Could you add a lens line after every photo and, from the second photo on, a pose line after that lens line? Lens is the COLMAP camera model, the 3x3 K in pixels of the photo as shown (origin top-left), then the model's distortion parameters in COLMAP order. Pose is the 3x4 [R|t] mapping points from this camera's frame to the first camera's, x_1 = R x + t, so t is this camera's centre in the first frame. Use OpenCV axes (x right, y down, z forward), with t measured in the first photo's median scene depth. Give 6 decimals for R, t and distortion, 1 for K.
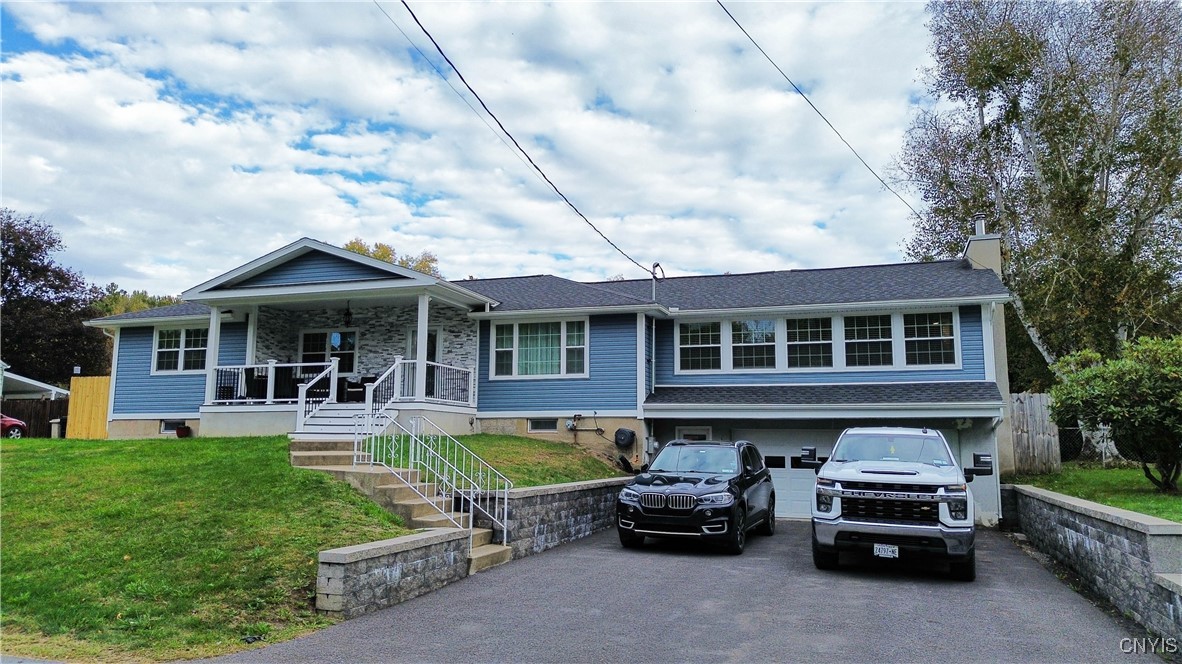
lens RADIAL K [[821.8, 0, 591.0], [0, 821.8, 332.0], [0, 0, 1]] dist [0.088883, -0.003187]
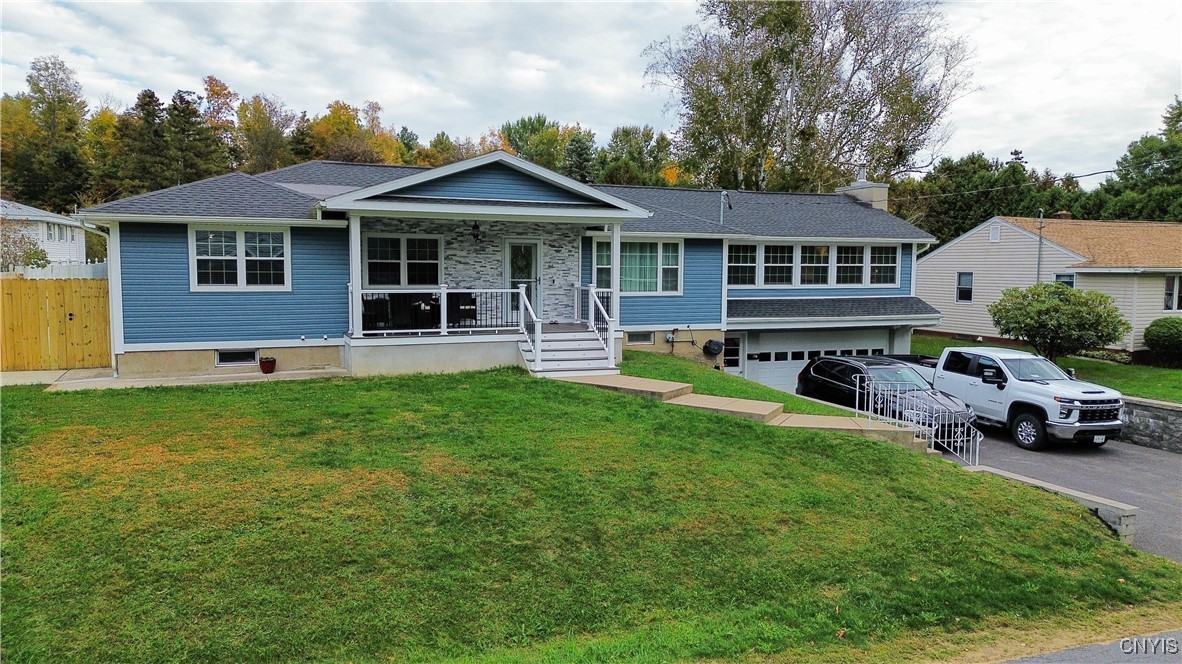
lens RADIAL K [[821.8, 0, 591.0], [0, 821.8, 332.0], [0, 0, 1]] dist [0.088883, -0.003187]
pose [[0.759551, -0.055142, 0.648106, -0.821076], [-0.091732, 0.977360, 0.190662, -0.096838], [-0.643946, -0.204270, 0.737297, 0.243380]]
